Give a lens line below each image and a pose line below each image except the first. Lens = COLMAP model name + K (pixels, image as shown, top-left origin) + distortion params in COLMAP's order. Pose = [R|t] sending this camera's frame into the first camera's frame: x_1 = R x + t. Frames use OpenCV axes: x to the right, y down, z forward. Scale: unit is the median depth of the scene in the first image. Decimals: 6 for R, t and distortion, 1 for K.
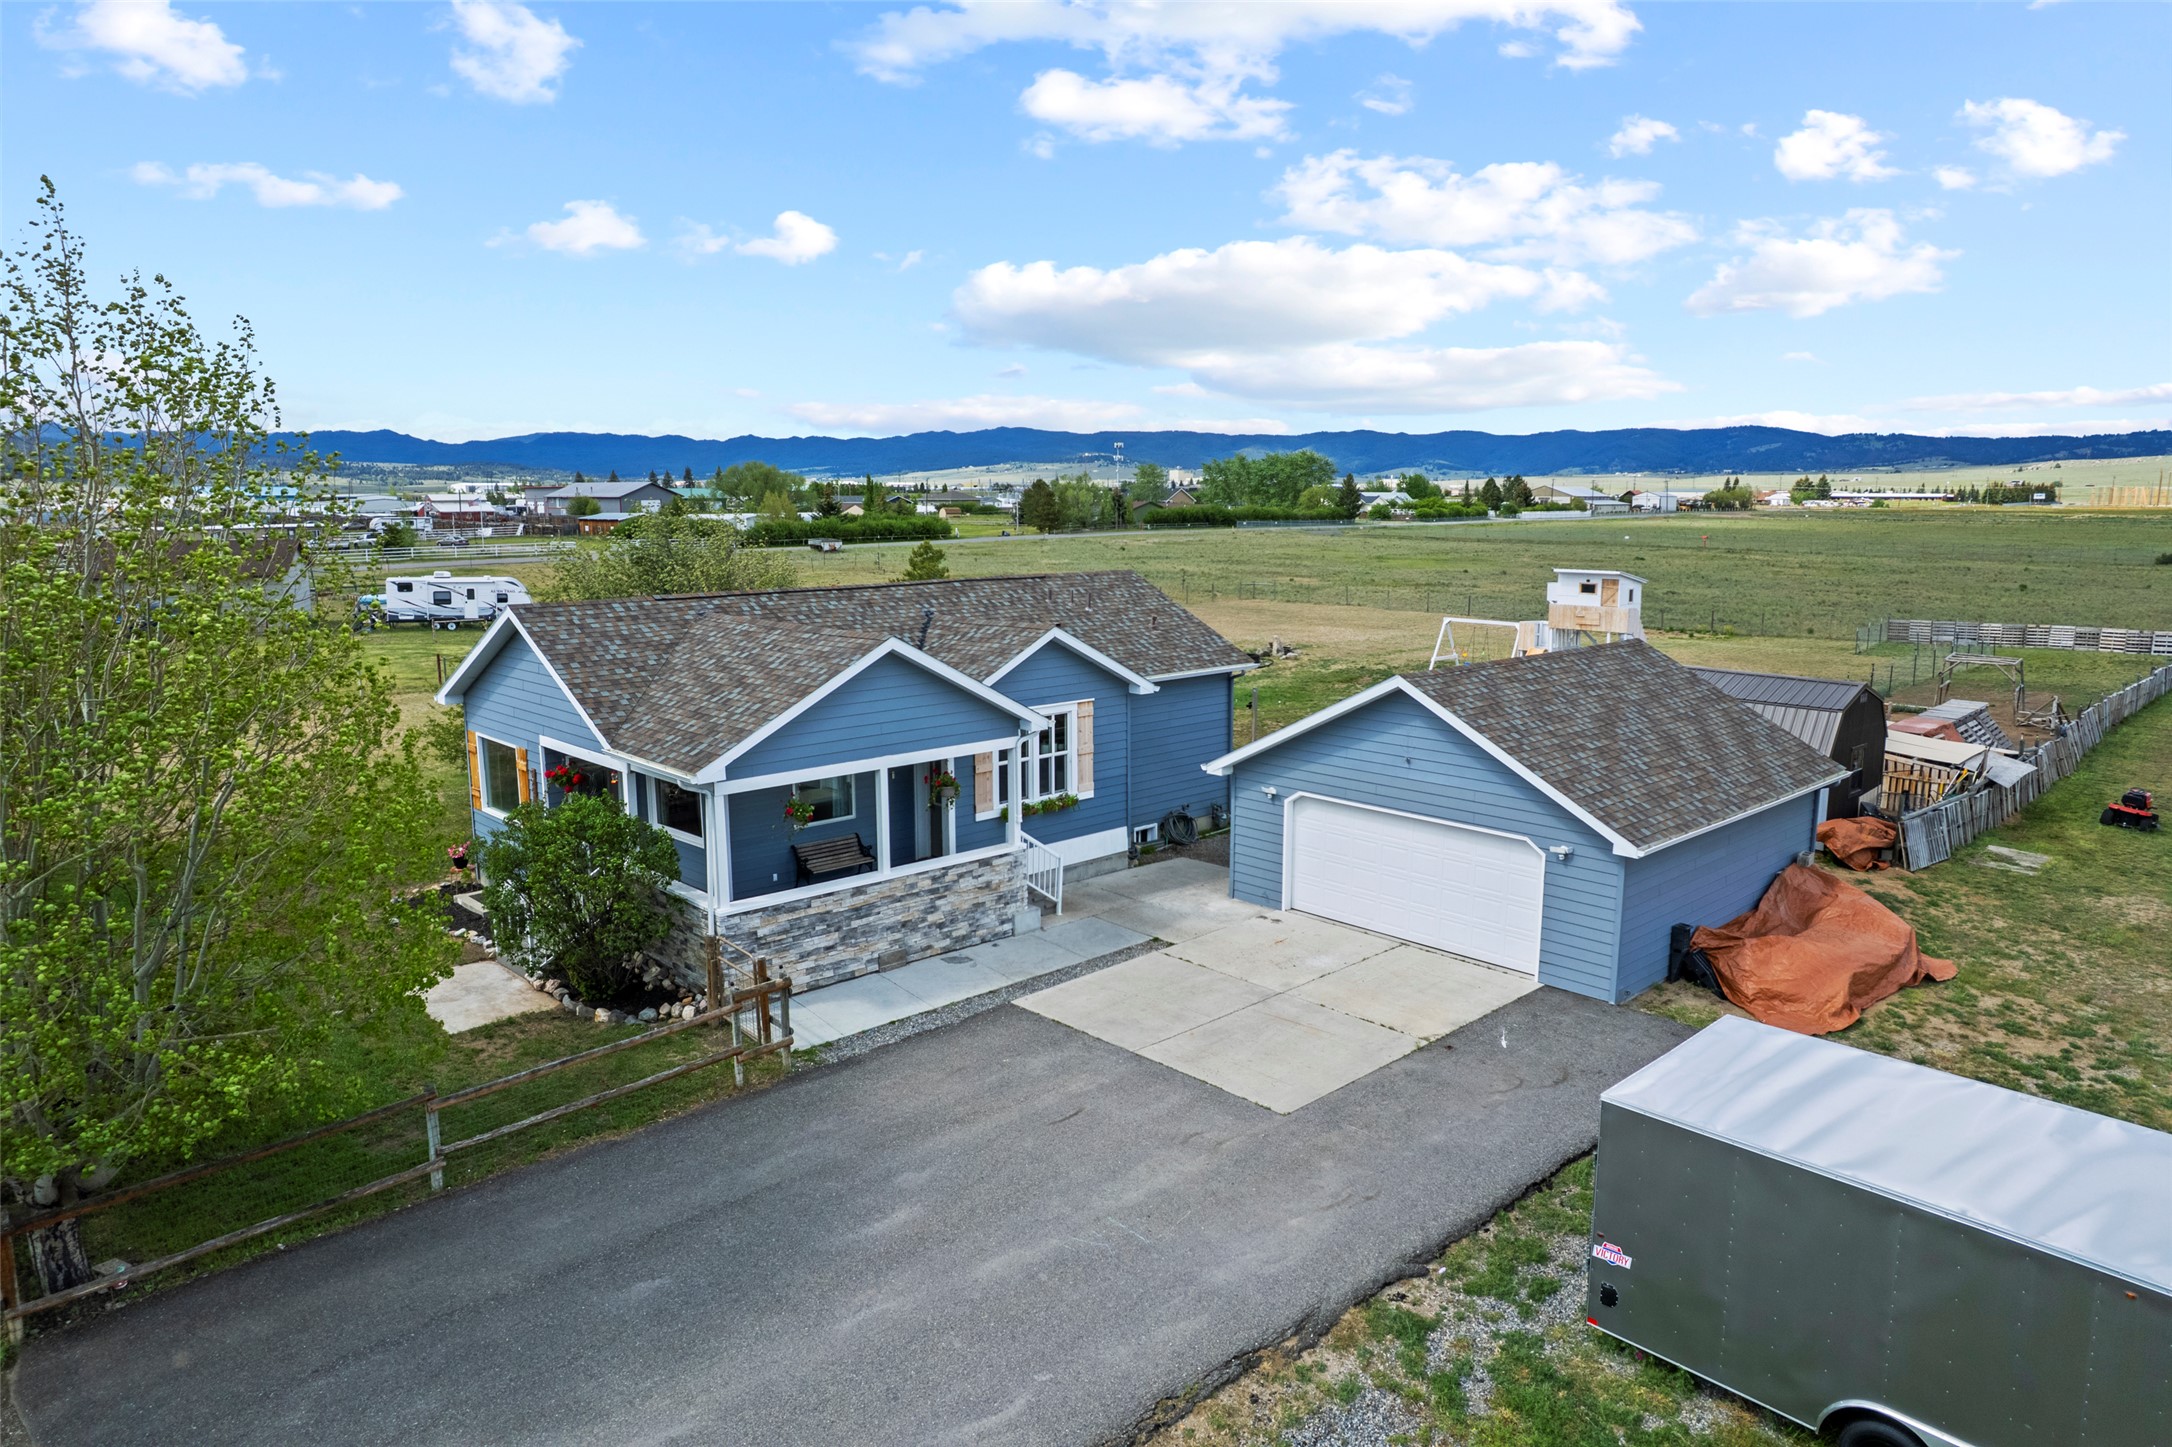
lens RADIAL K [[1392.8, 0, 1086.0], [0, 1392.8, 723.5], [0, 0, 1]] dist [-0.079781, 0.068333]
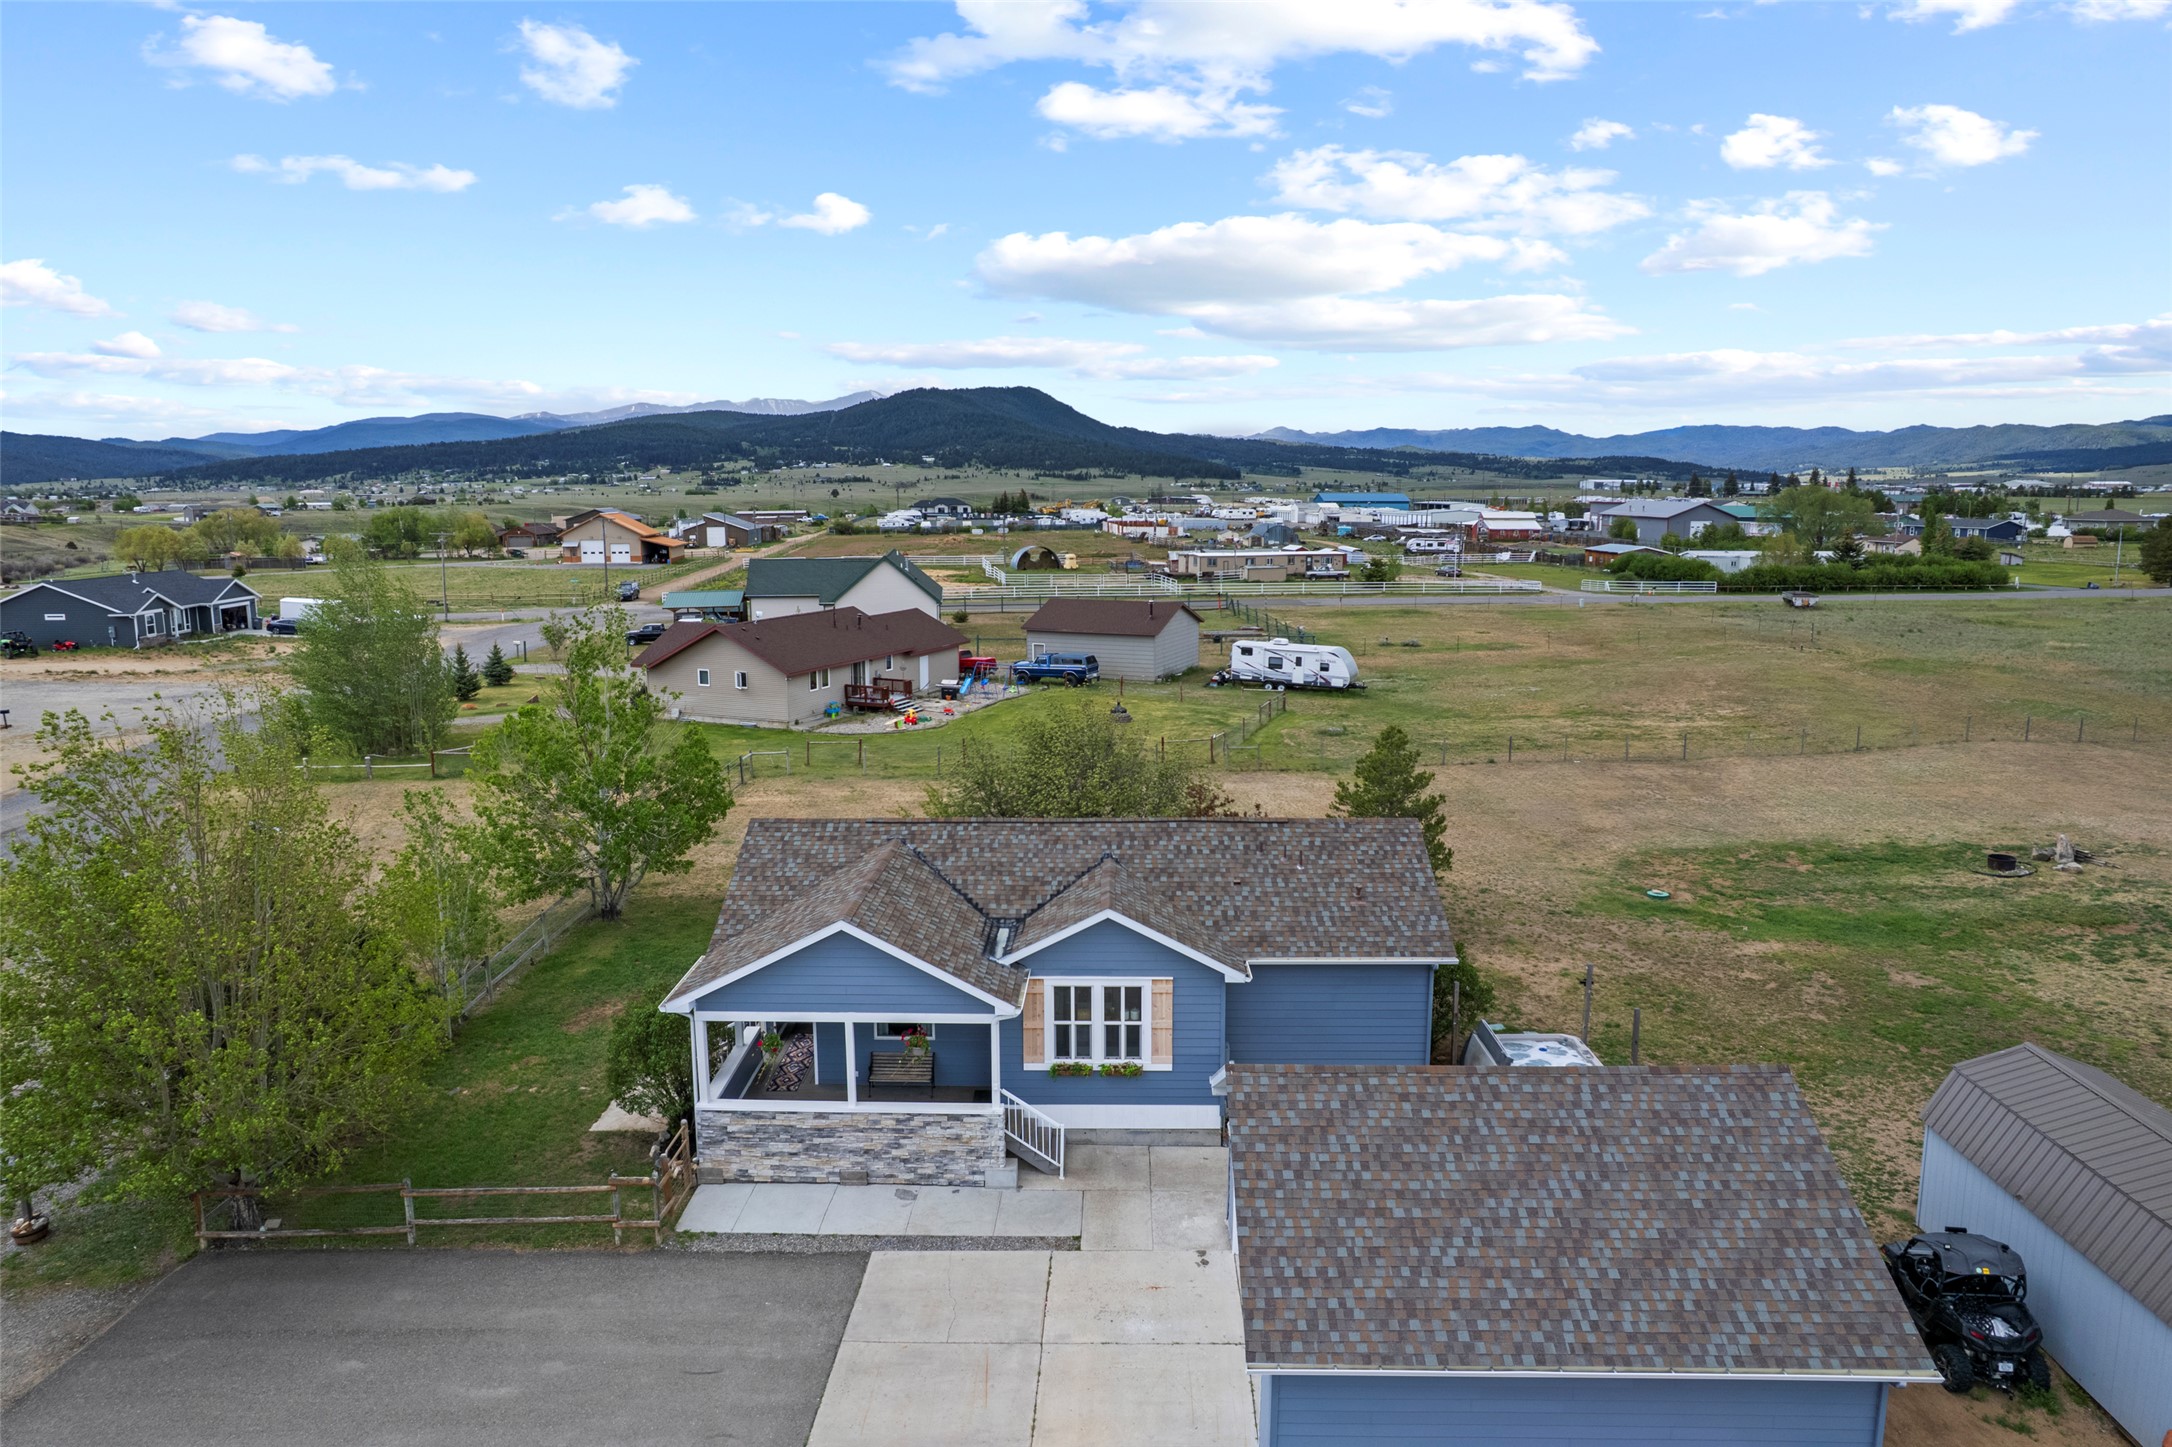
lens RADIAL K [[1392.8, 0, 1086.0], [0, 1392.8, 723.5], [0, 0, 1]] dist [-0.079781, 0.068333]
pose [[0.711497, 0.115598, -0.693115, 0.762134], [-0.111480, 0.992453, 0.051086, -0.293282], [0.693790, 0.040921, 0.719014, 0.263498]]
